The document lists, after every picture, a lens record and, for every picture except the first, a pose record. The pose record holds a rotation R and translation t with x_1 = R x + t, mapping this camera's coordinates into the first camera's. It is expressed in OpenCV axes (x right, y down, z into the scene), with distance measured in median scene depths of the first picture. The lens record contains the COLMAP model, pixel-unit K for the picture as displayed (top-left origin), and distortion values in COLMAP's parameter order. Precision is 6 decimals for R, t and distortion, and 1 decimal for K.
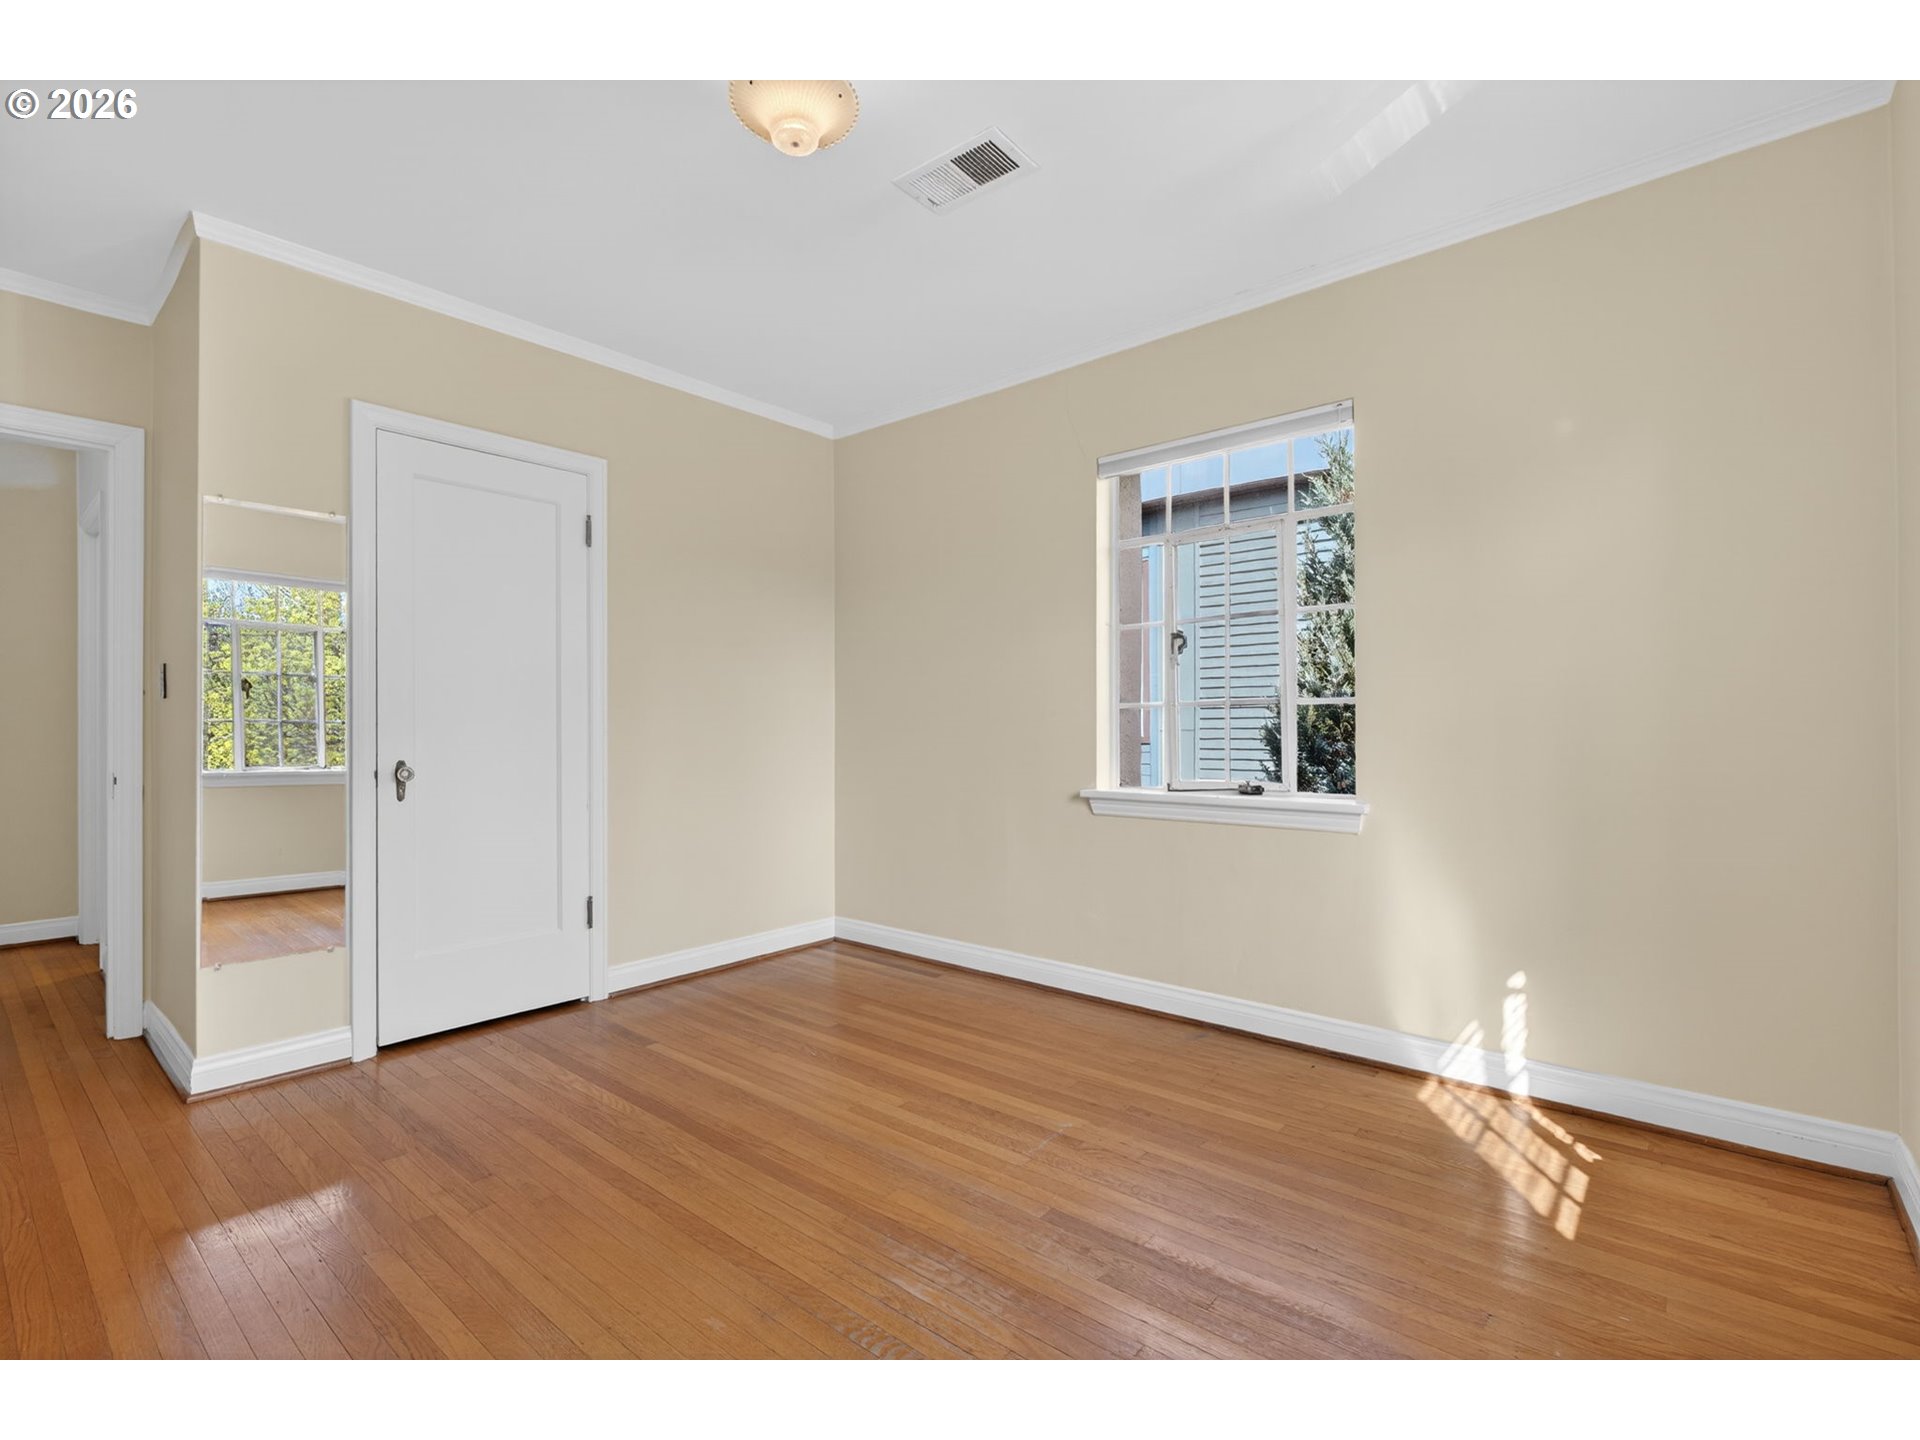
lens RADIAL K [[878.6, 0, 947.3], [0, 878.6, 726.4], [0, 0, 1]] dist [-0.000268, -0.000175]
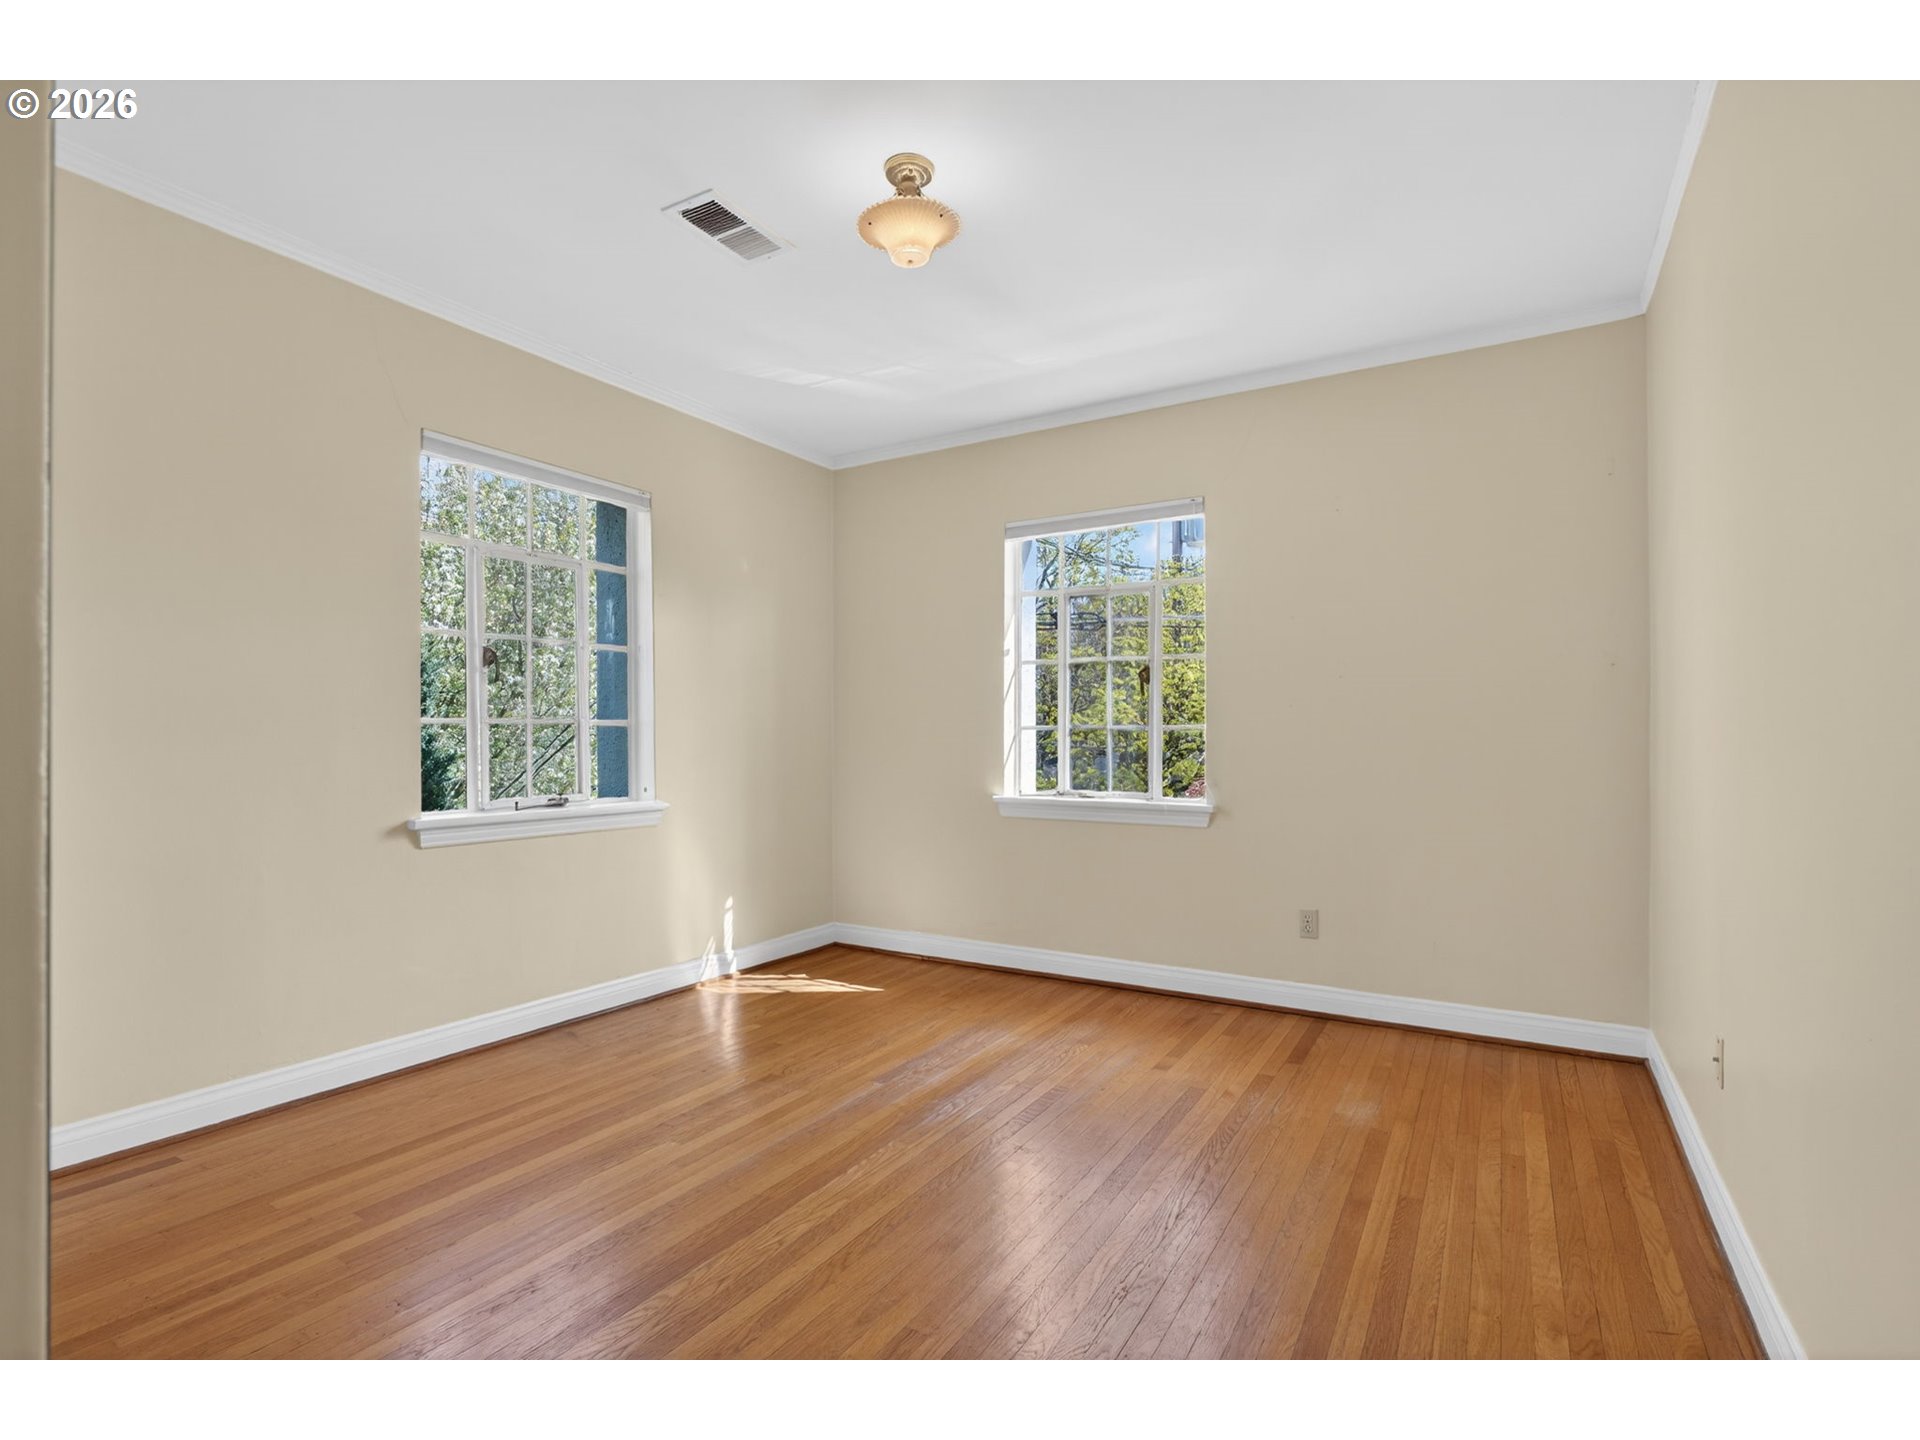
lens RADIAL K [[936.5, 0, 961.0], [0, 936.5, 742.1], [0, 0, 1]] dist [-0.000637, -0.000271]
pose [[-0.171059, 0.001601, 0.985259, -1.091136], [-0.000171, 0.999999, -0.001654, -0.001128], [-0.985261, -0.000451, -0.171059, 0.863620]]
